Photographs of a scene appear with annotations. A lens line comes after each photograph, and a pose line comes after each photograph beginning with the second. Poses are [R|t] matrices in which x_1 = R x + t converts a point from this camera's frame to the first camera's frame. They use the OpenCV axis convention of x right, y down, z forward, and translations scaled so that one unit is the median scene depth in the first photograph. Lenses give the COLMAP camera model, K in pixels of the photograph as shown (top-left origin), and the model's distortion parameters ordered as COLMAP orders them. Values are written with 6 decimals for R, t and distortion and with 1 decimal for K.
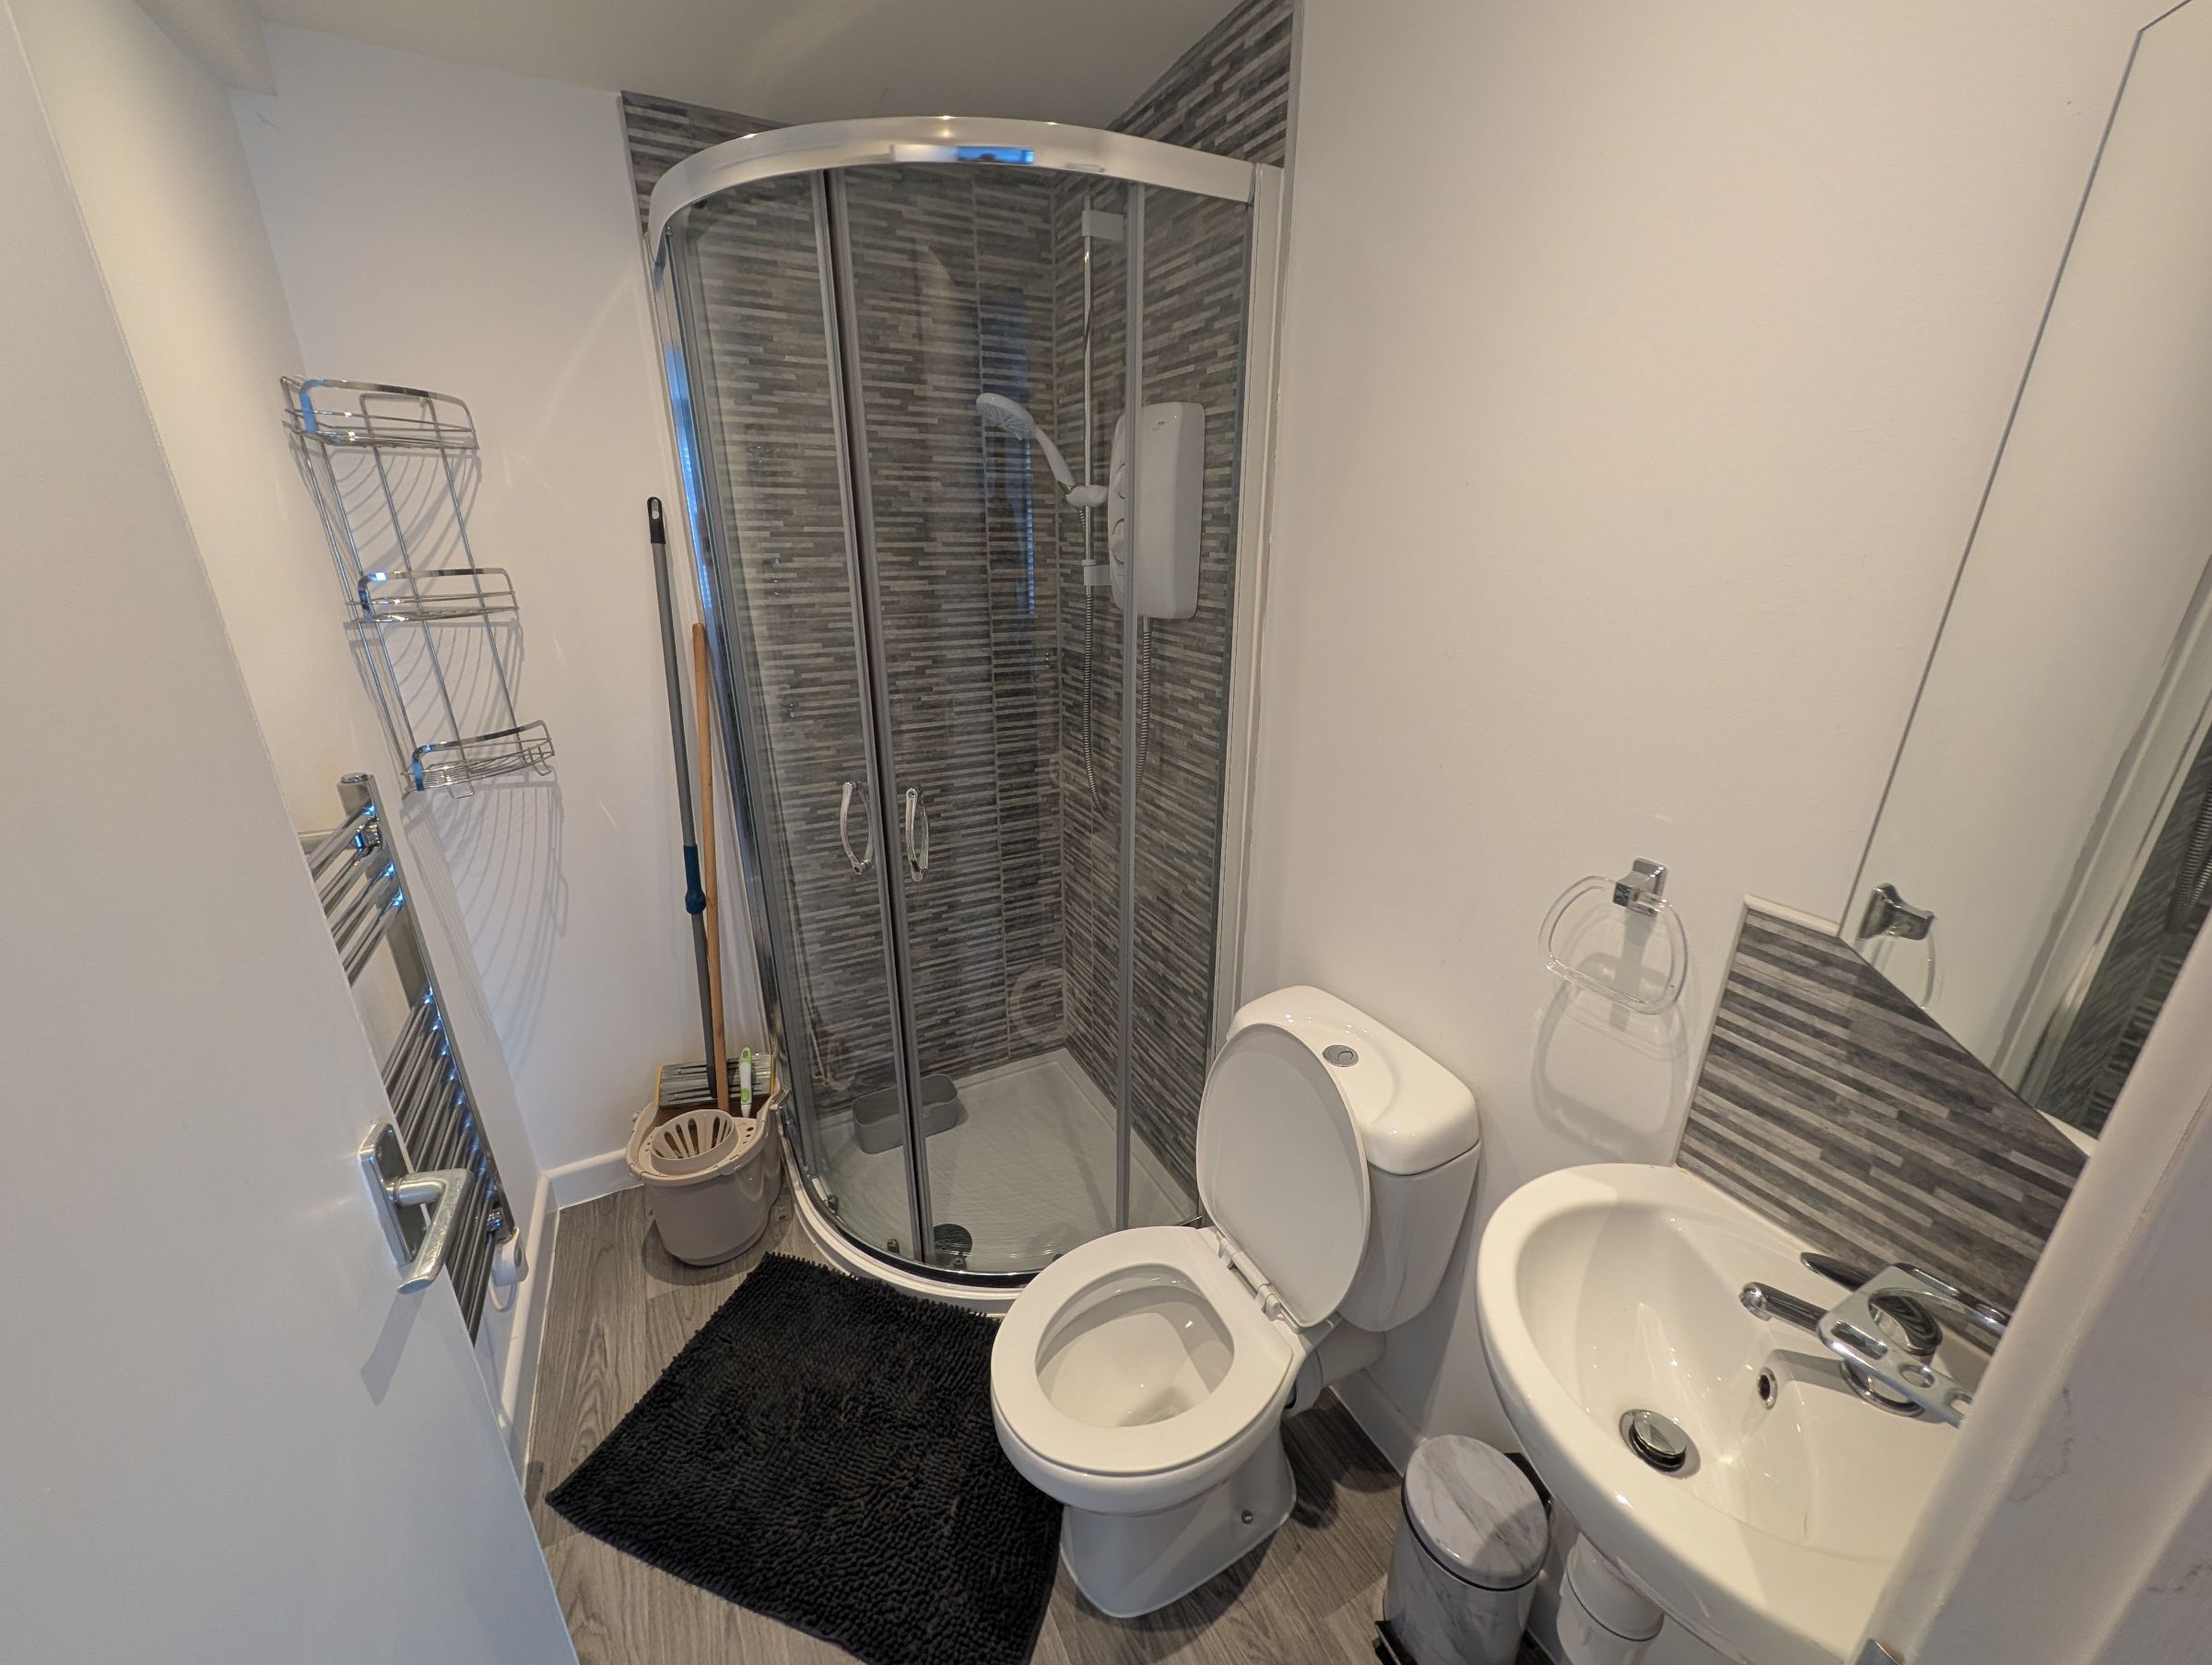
lens RADIAL K [[845.5, 0, 1110.5], [0, 845.5, 830.1], [0, 0, 1]] dist [0.008569, 0.000547]
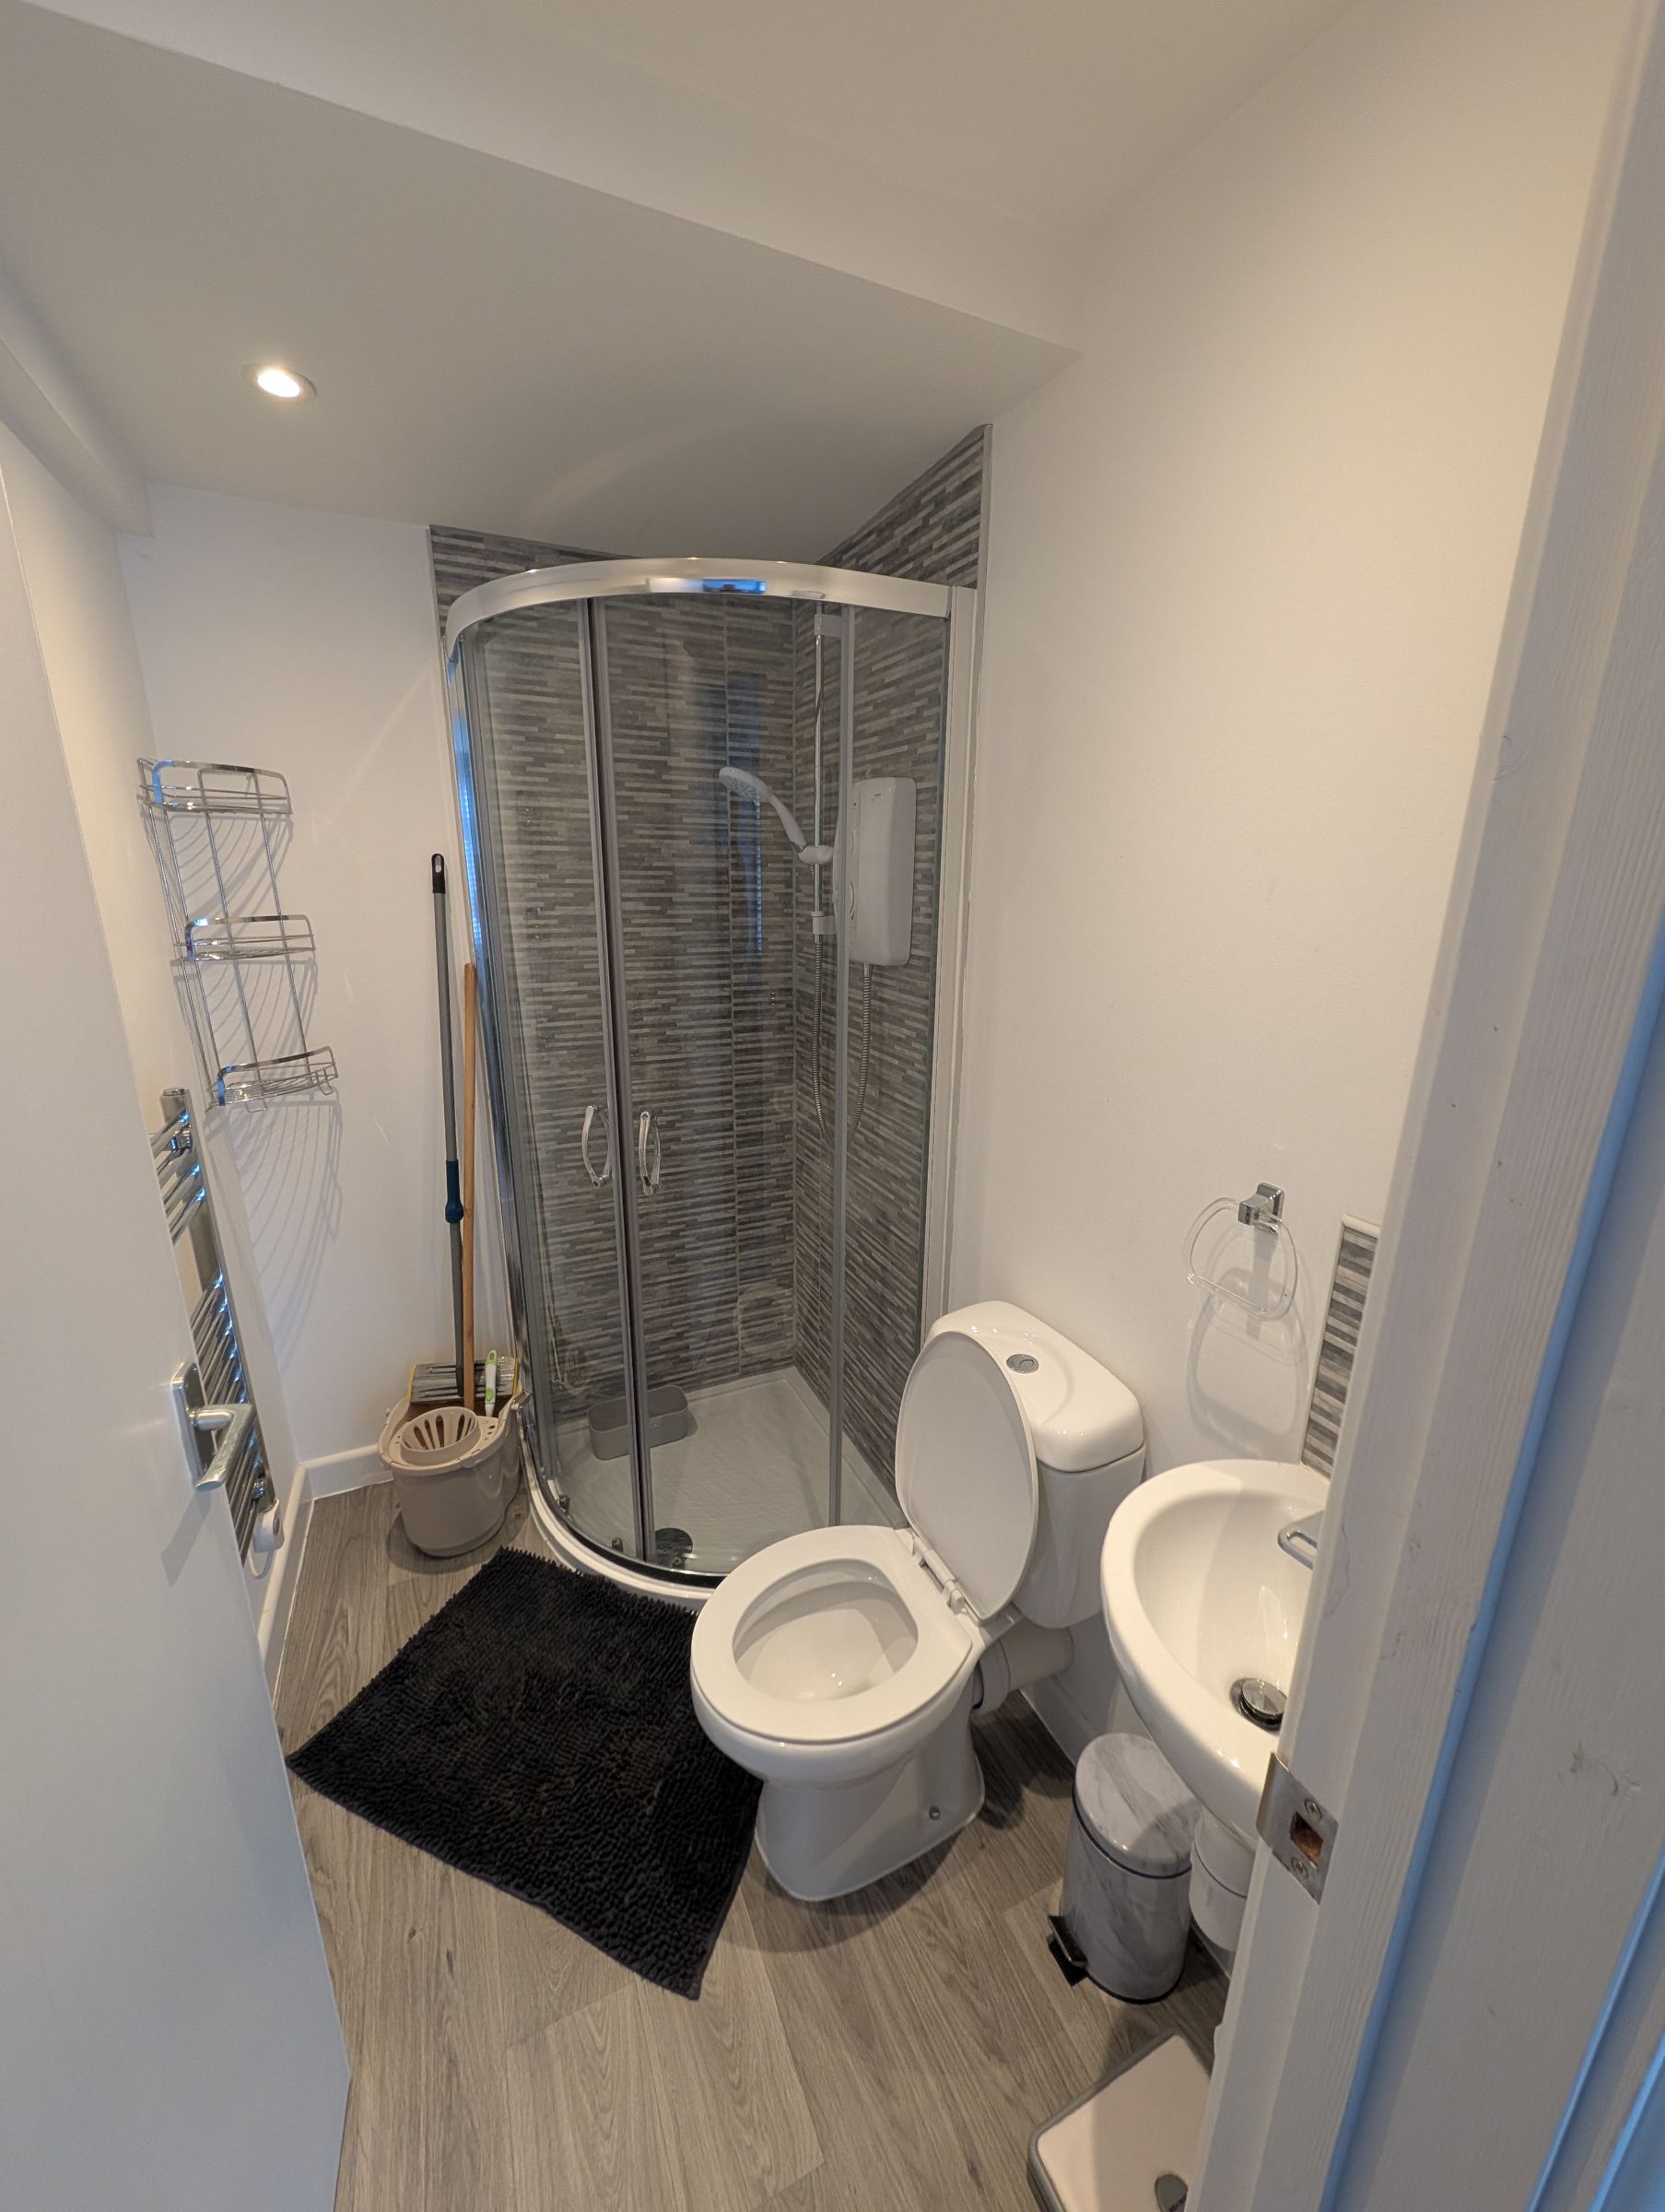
lens RADIAL K [[845.5, 0, 835.6], [0, 845.5, 1104.1], [0, 0, 1]] dist [0.008569, 0.000547]
pose [[0.998830, 0.020103, -0.043991, 0.062678], [-0.023214, 0.997179, -0.071374, 0.014352], [0.042432, 0.072312, 0.996479, -0.102678]]
